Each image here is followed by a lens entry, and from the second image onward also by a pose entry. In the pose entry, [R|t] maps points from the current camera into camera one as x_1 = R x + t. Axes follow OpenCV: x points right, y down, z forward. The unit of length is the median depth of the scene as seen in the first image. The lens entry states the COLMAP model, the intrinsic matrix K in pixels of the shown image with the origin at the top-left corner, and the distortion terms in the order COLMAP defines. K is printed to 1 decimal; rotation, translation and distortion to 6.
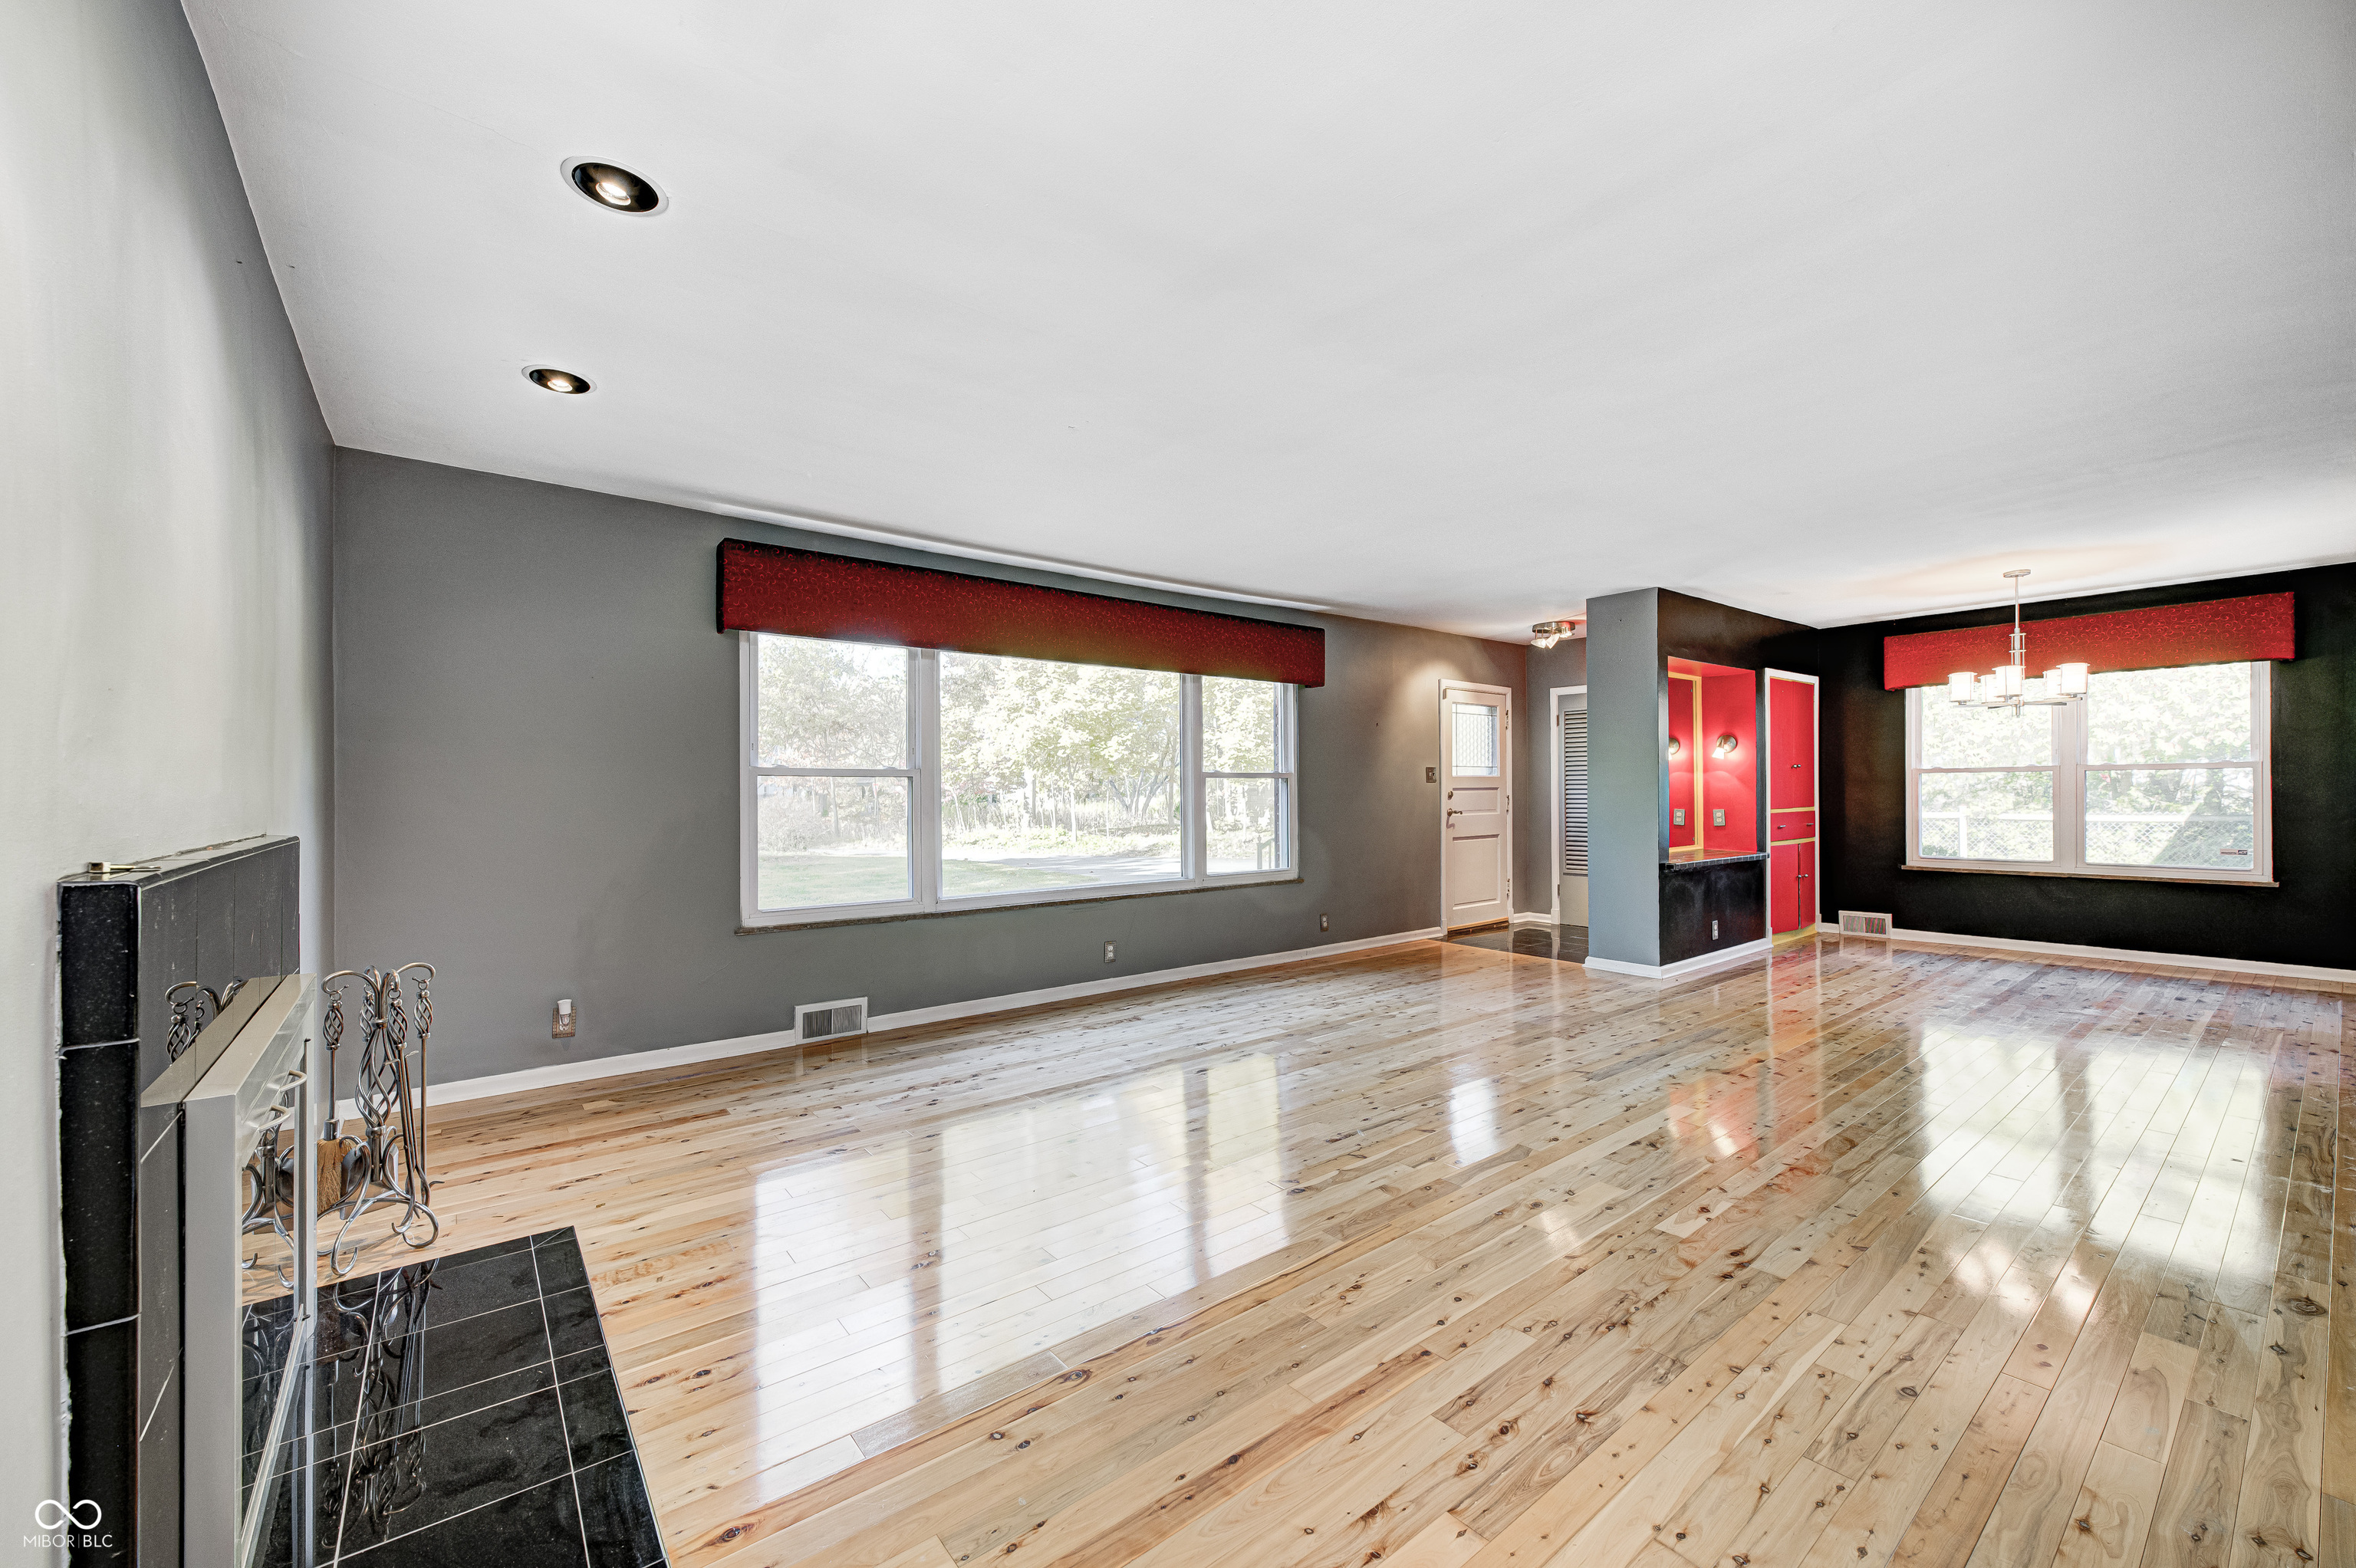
lens RADIAL K [[922.7, 0, 1171.8], [0, 922.7, 790.1], [0, 0, 1]] dist [-0.003369, 0.000758]
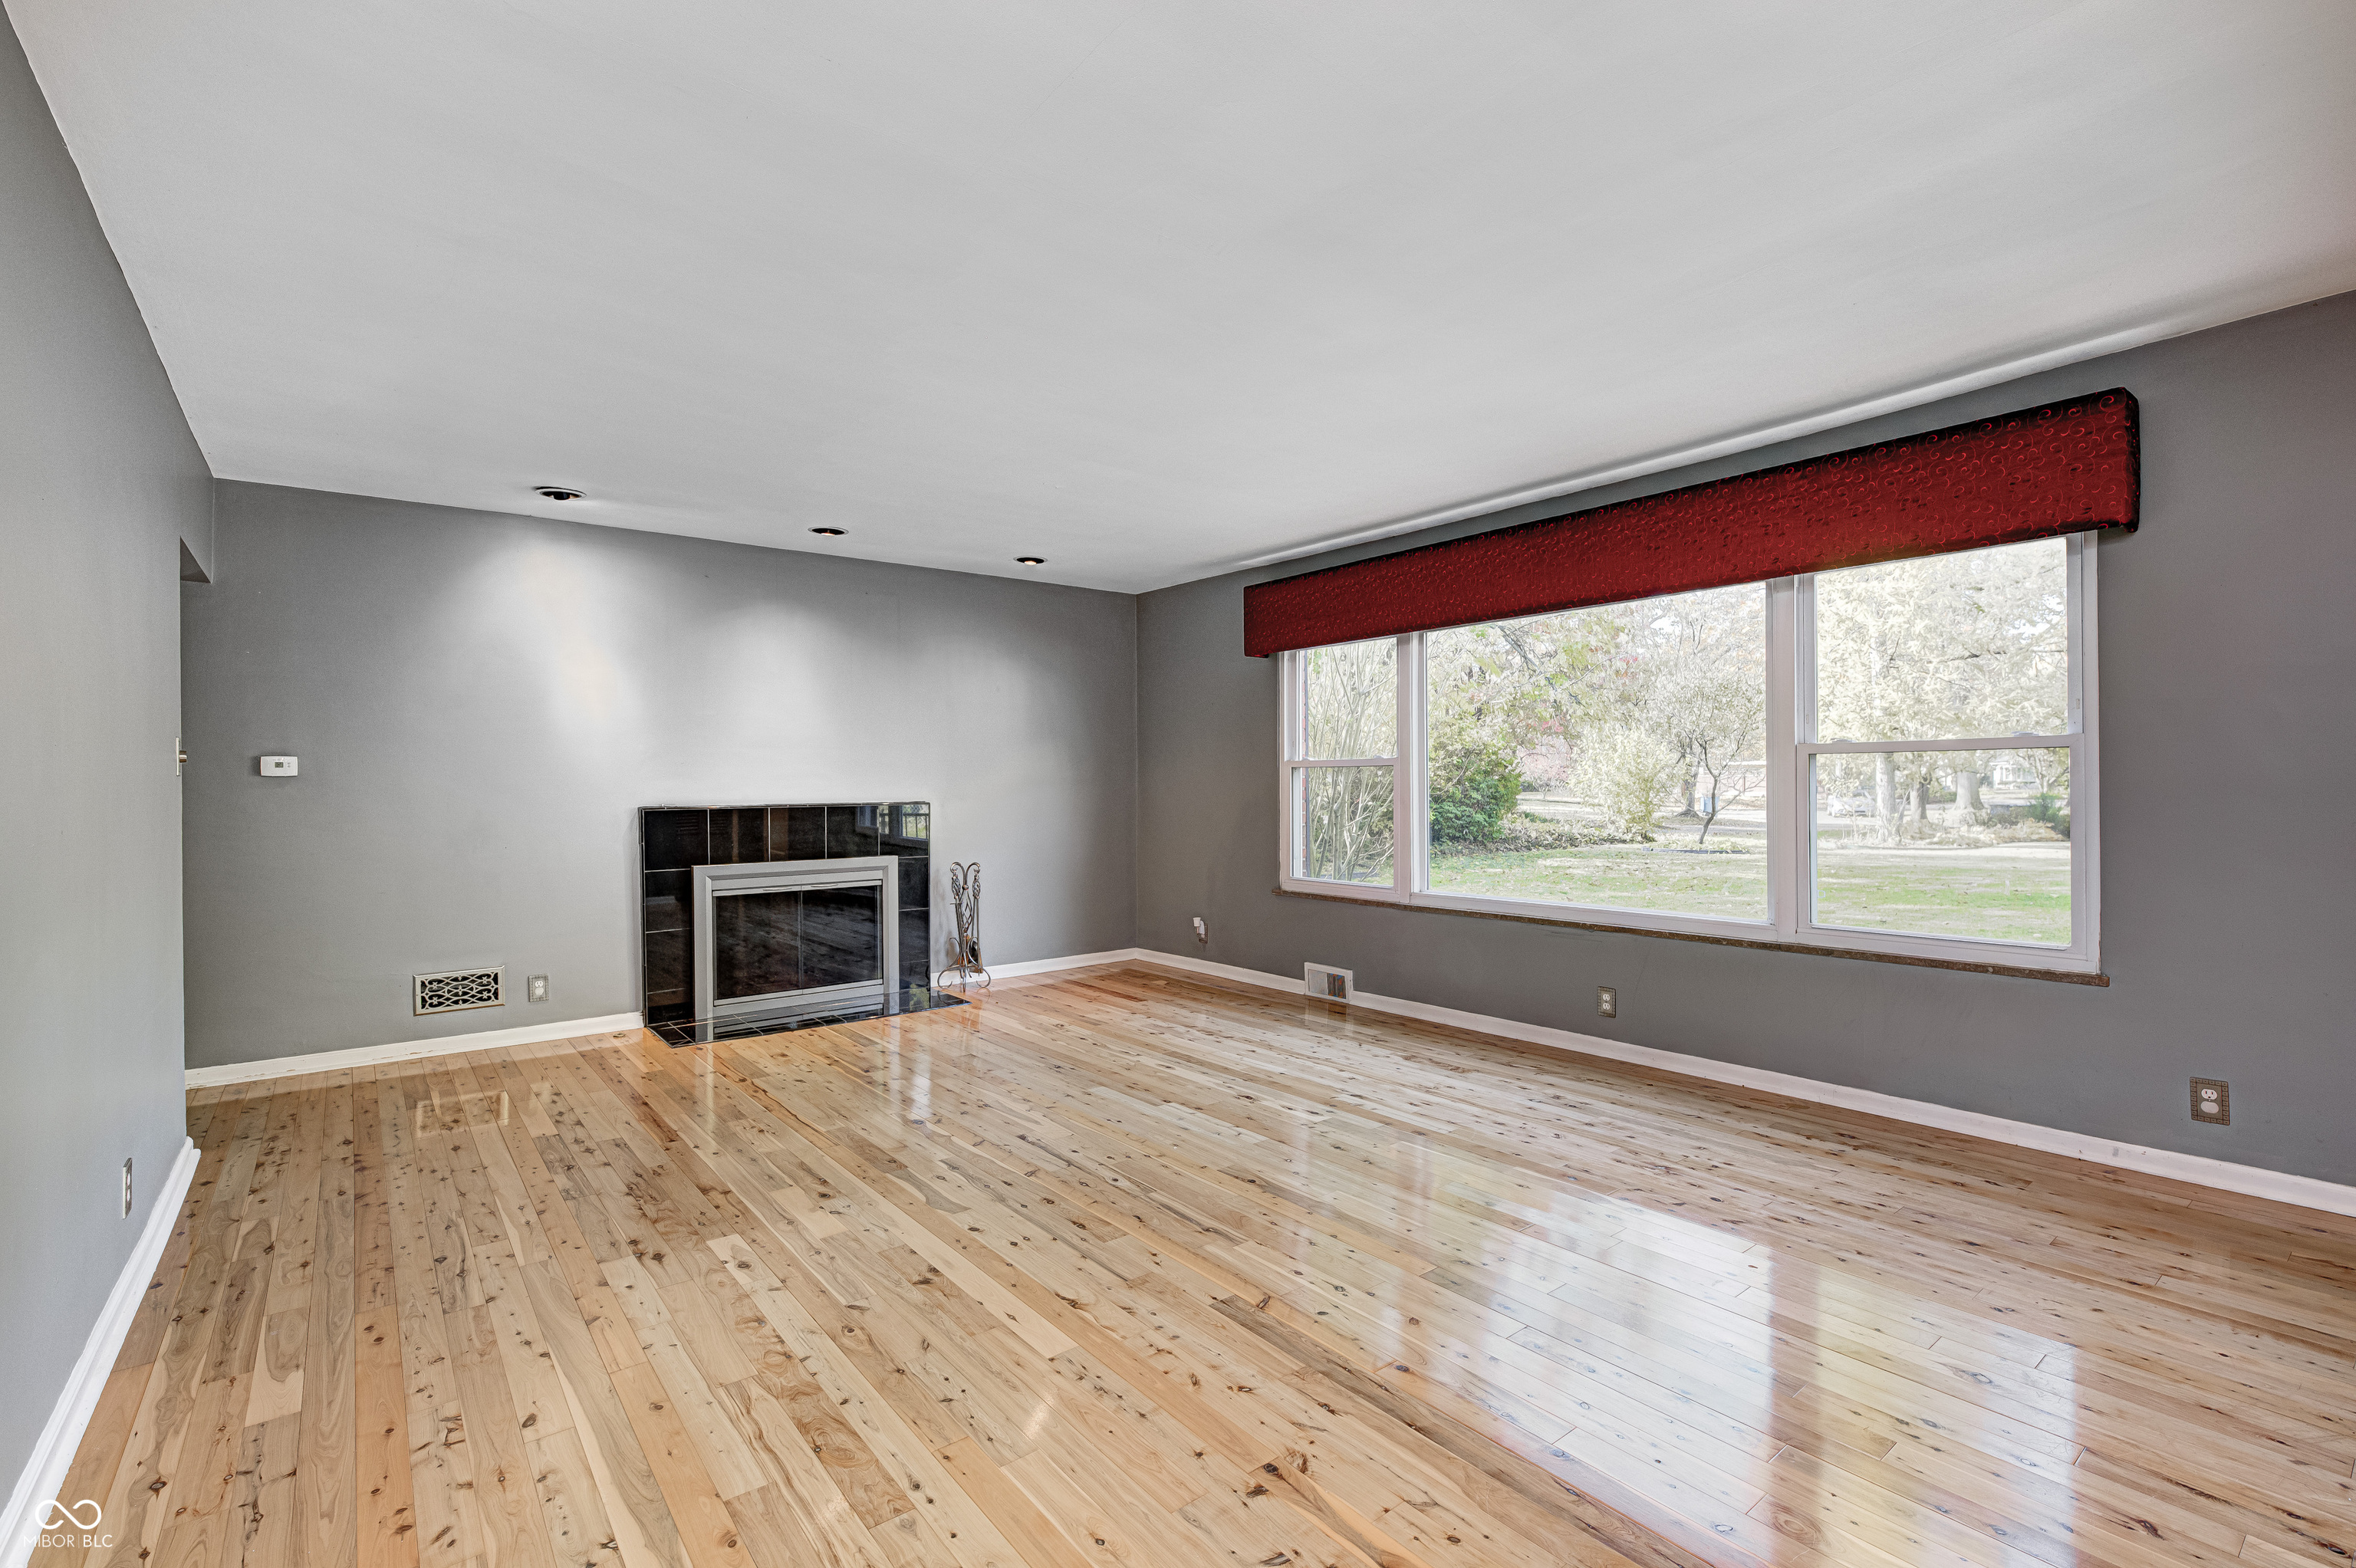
lens RADIAL K [[1041.5, 0, 1184.8], [0, 1041.5, 778.8], [0, 0, 1]] dist [0.000631, -0.000129]
pose [[0.010063, 0.001477, -0.999948, 0.949744], [0.013236, 0.999911, 0.001610, -0.005961], [0.999862, -0.013251, 0.010043, 0.850727]]
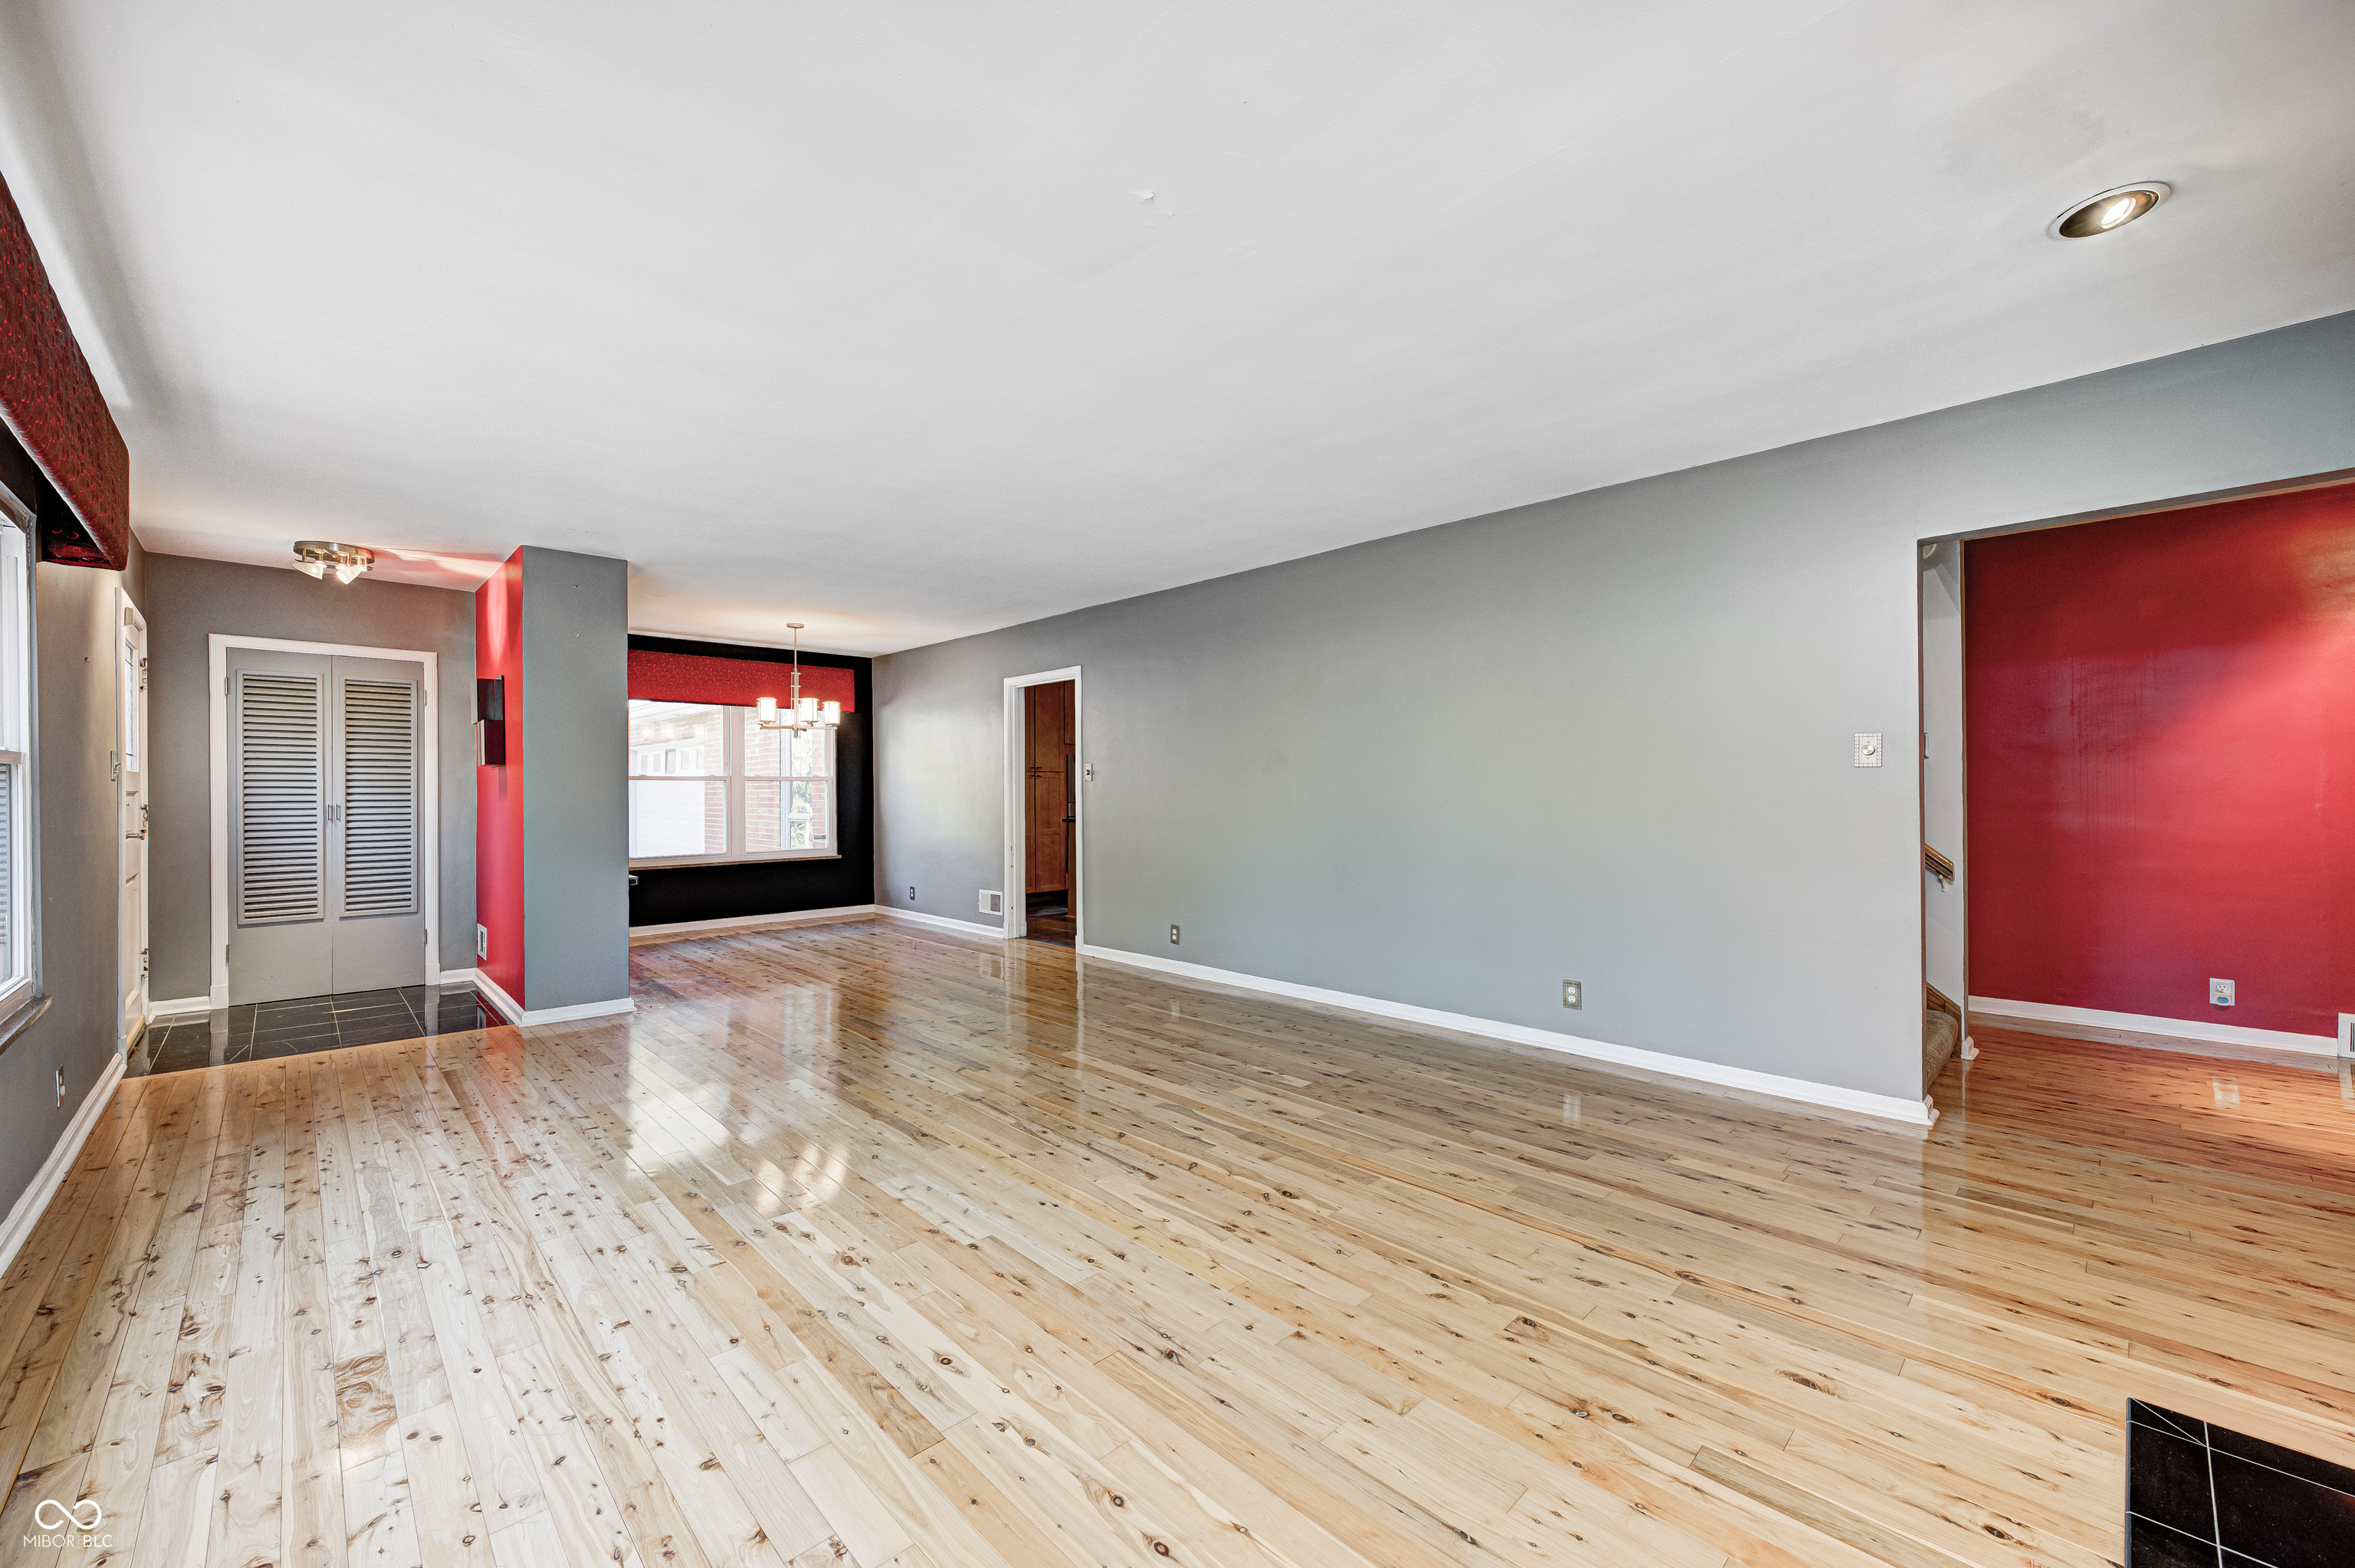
lens RADIAL K [[922.3, 0, 1183.2], [0, 922.3, 792.9], [0, 0, 1]] dist [-0.003369, 0.000758]
pose [[-0.108642, 0.004552, 0.994070, -0.530106], [0.004587, 0.999981, -0.004078, 0.005928], [-0.994070, 0.004116, -0.108661, 0.774194]]
